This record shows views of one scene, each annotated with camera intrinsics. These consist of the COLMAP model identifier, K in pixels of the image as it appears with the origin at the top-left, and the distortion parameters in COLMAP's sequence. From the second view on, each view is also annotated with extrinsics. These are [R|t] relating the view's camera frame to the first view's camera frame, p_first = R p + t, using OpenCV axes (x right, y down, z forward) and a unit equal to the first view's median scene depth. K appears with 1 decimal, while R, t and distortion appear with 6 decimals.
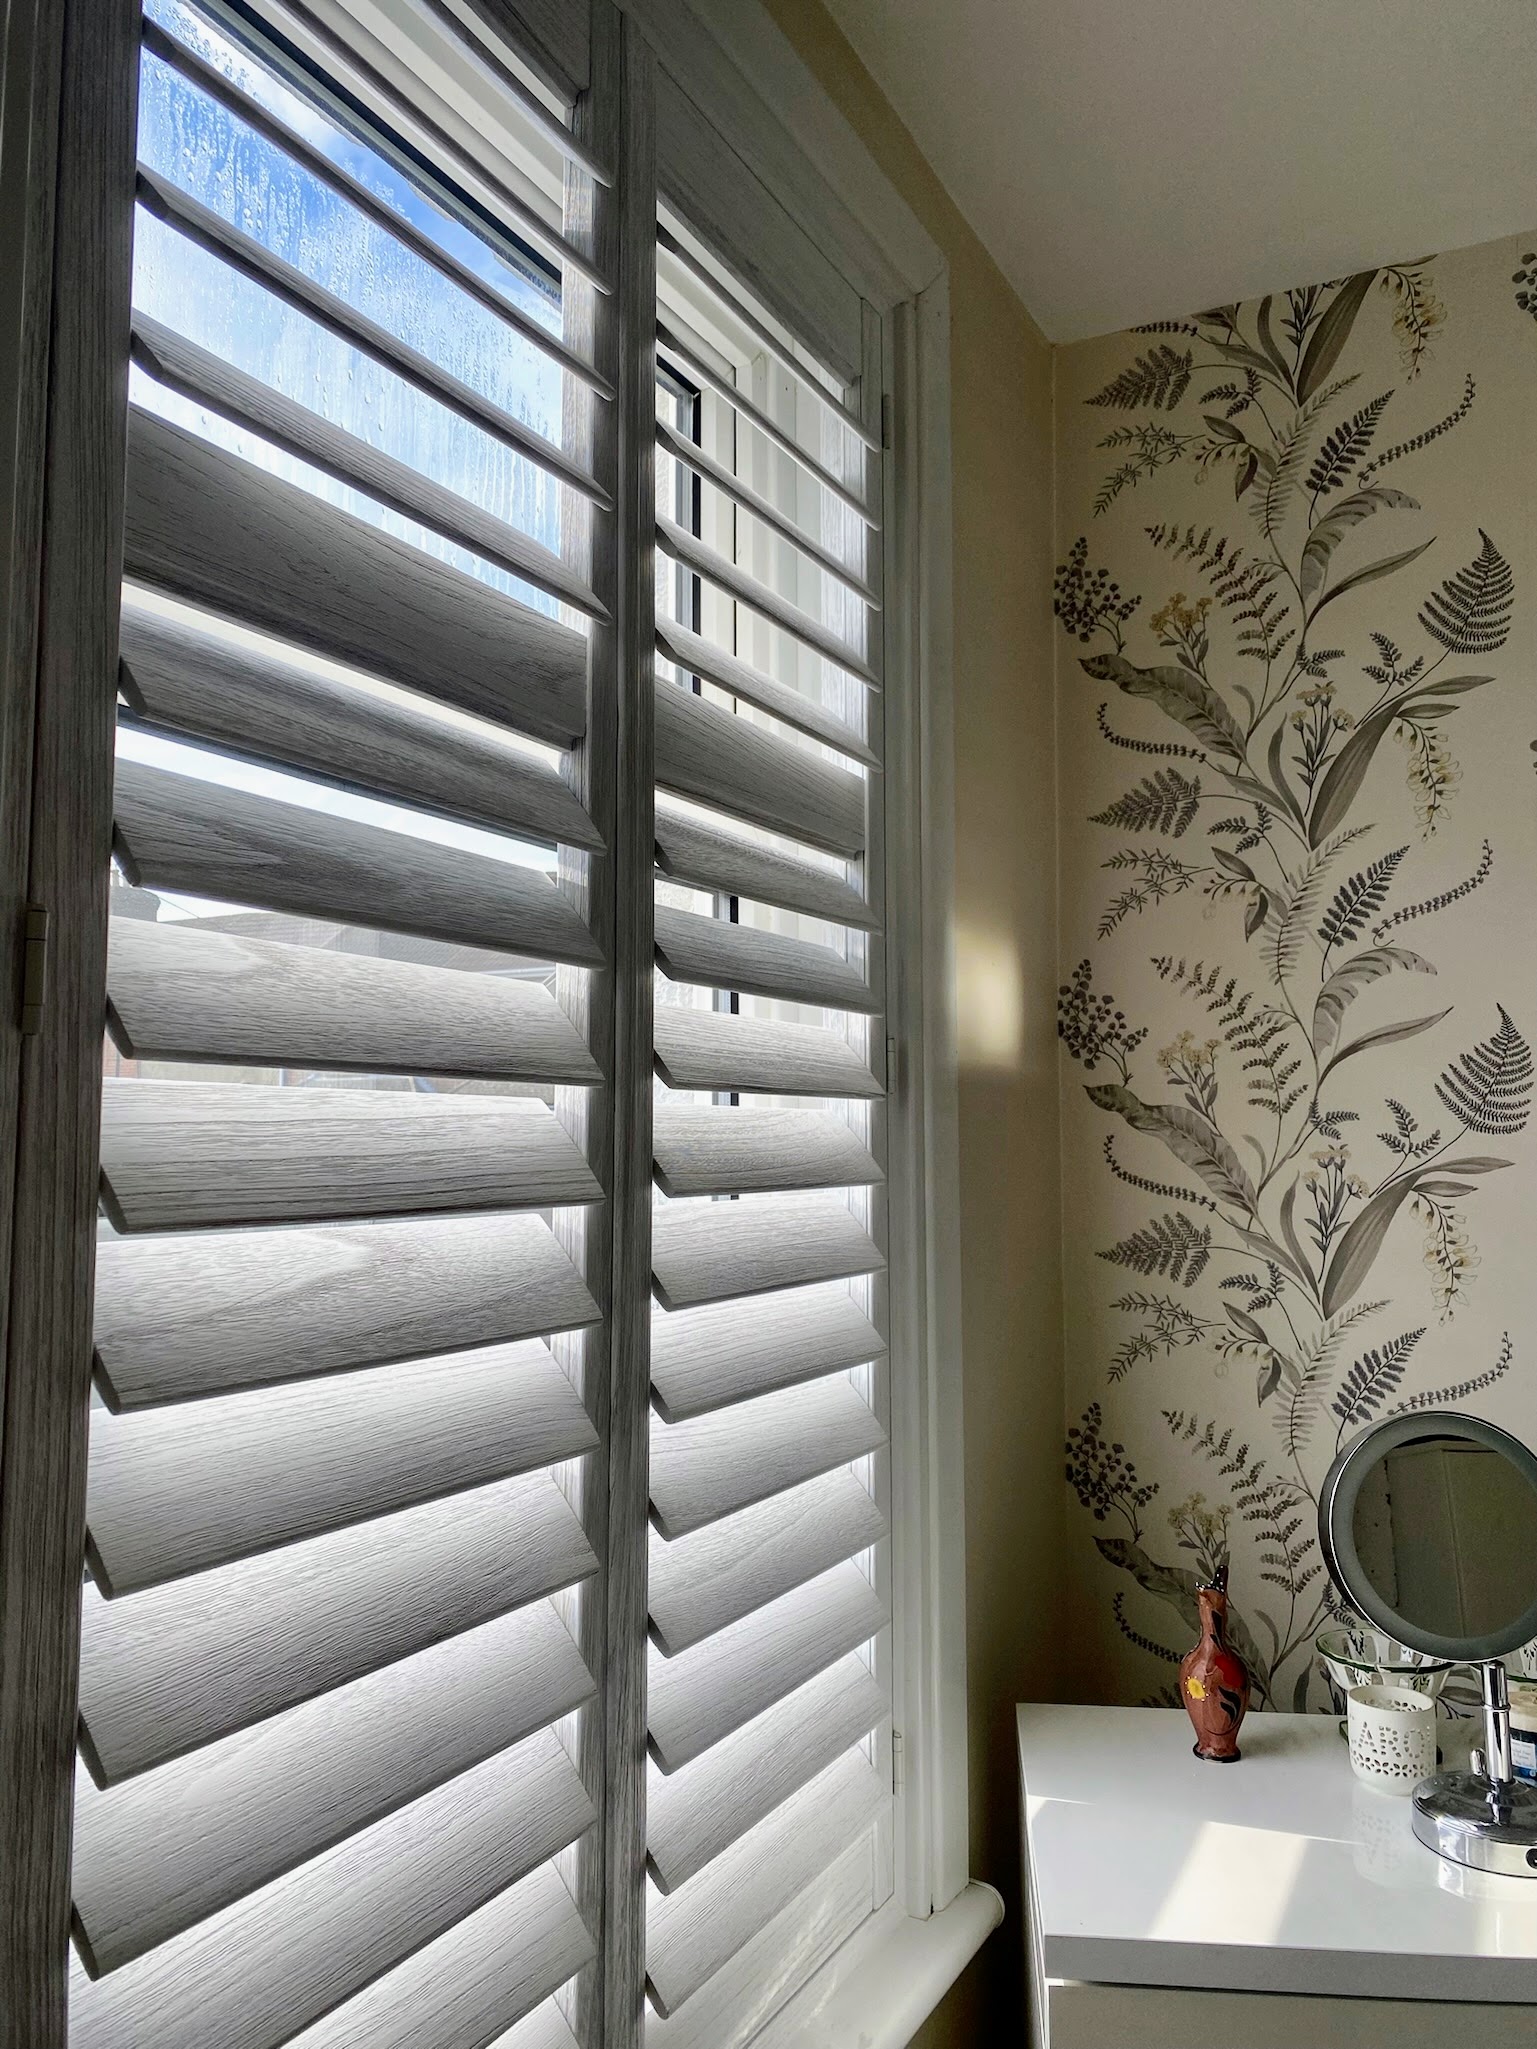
lens RADIAL K [[1558.1, 0, 763.9], [0, 1558.1, 1006.2], [0, 0, 1]] dist [0.009875, 0.000686]
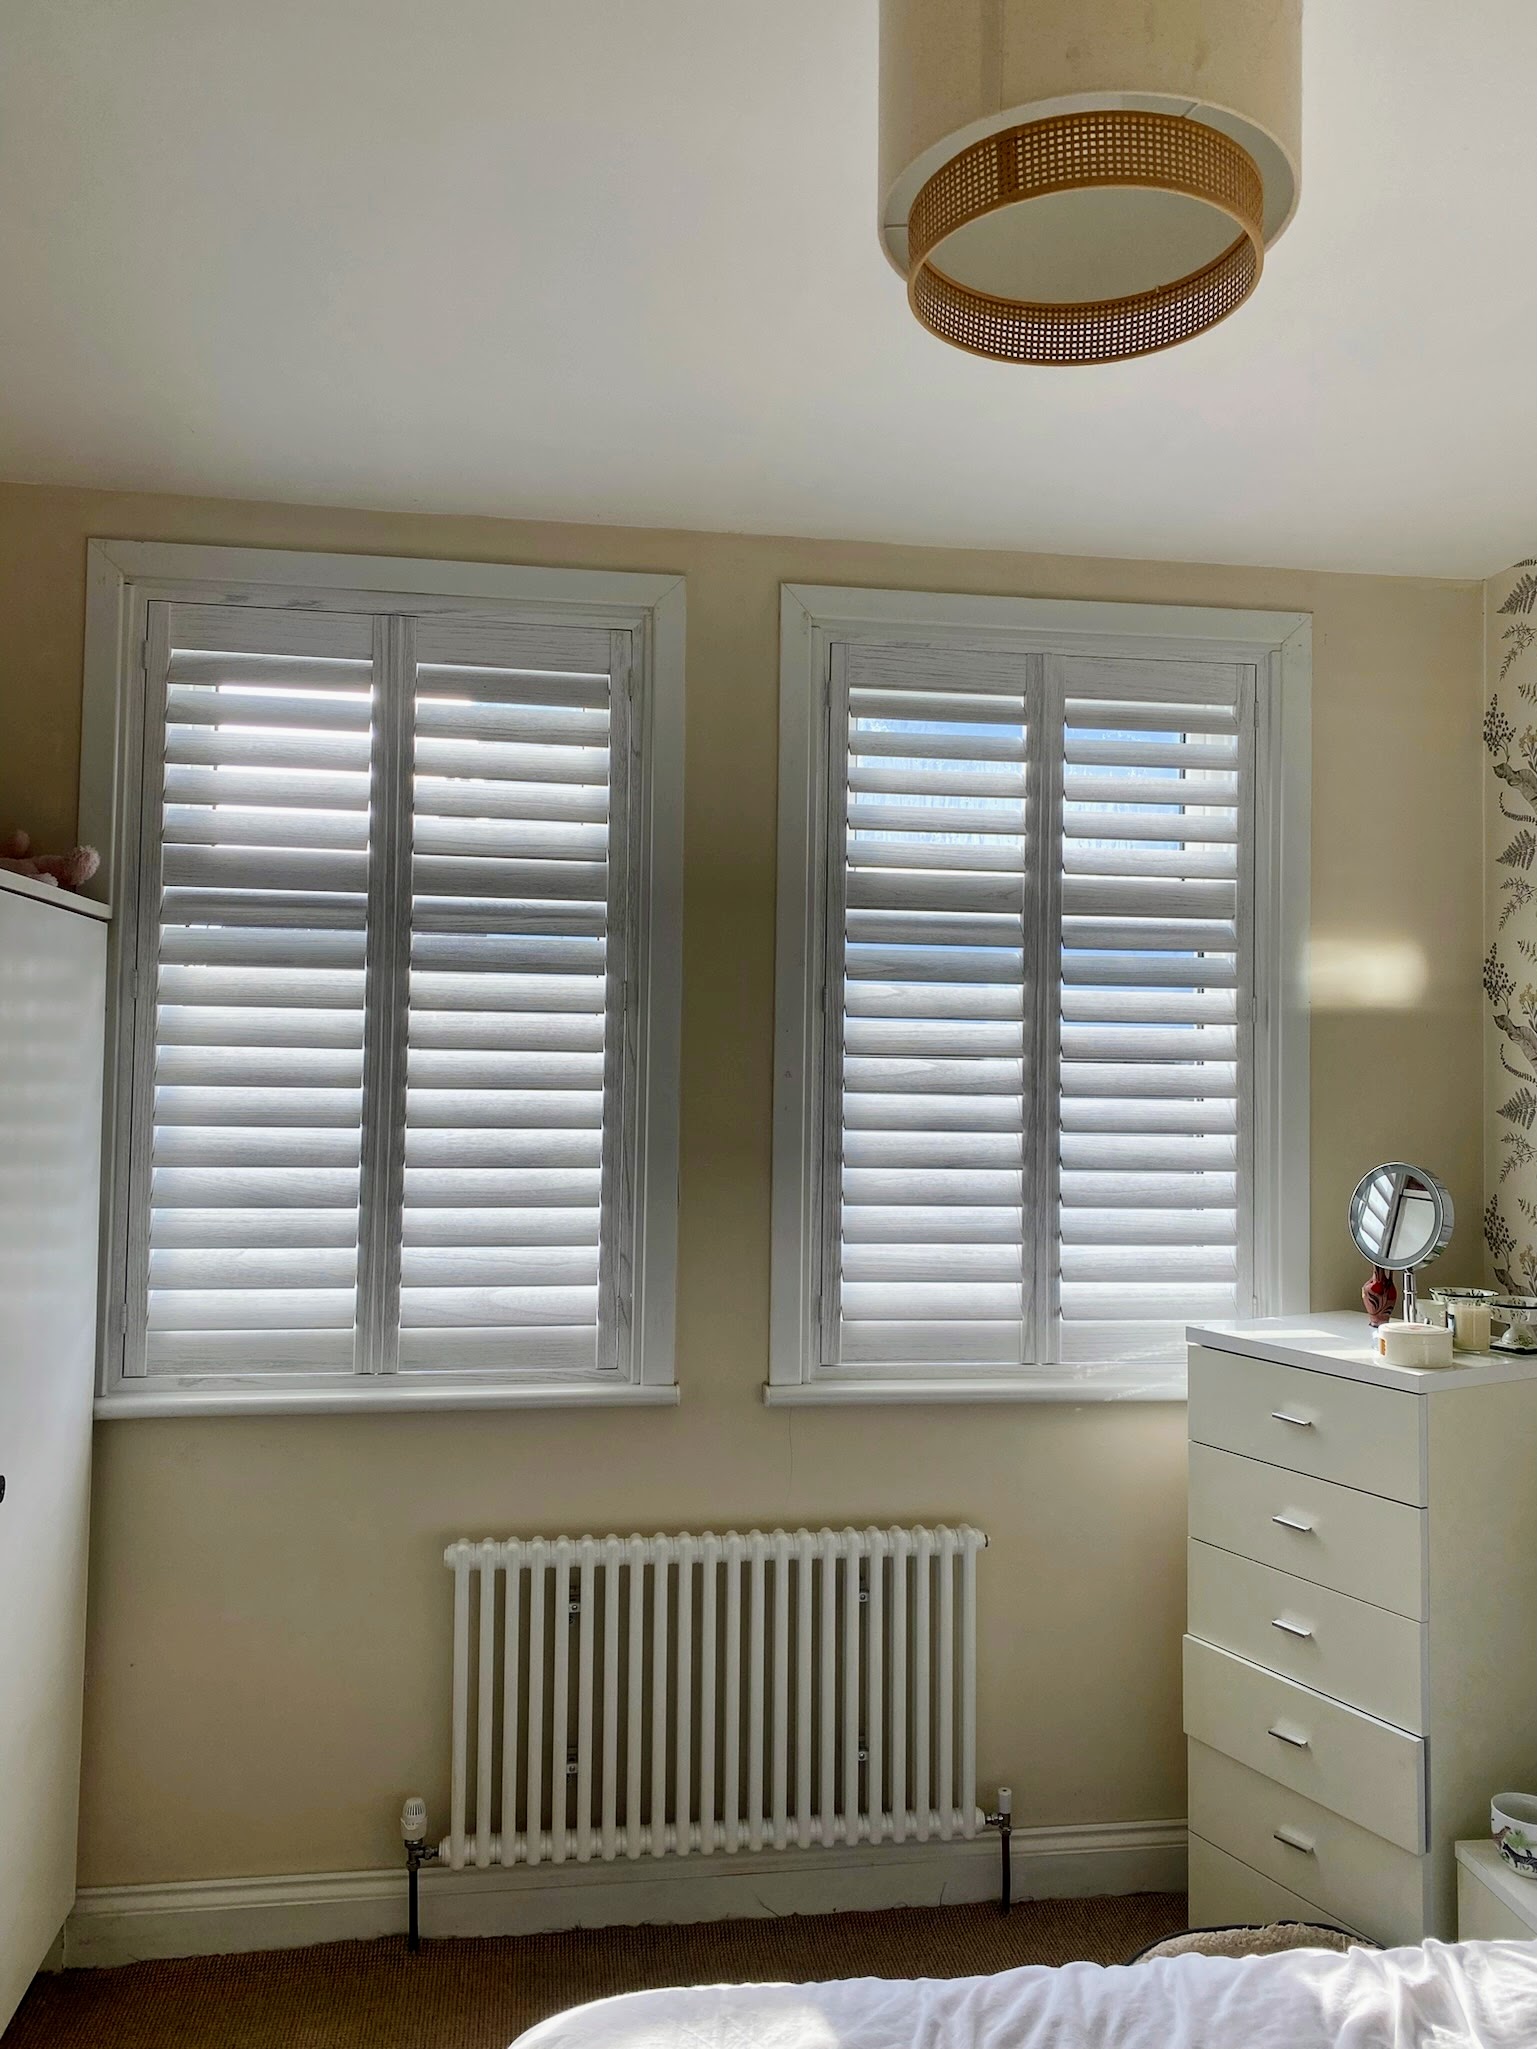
lens RADIAL K [[1558.1, 0, 768.0], [0, 1558.1, 1024.3], [0, 0, 1]] dist [0.009875, 0.000686]
pose [[0.590972, -0.016946, -0.806514, 1.233398], [0.055175, 0.998287, 0.019454, -0.019432], [0.804803, -0.055996, 0.590895, -0.744593]]
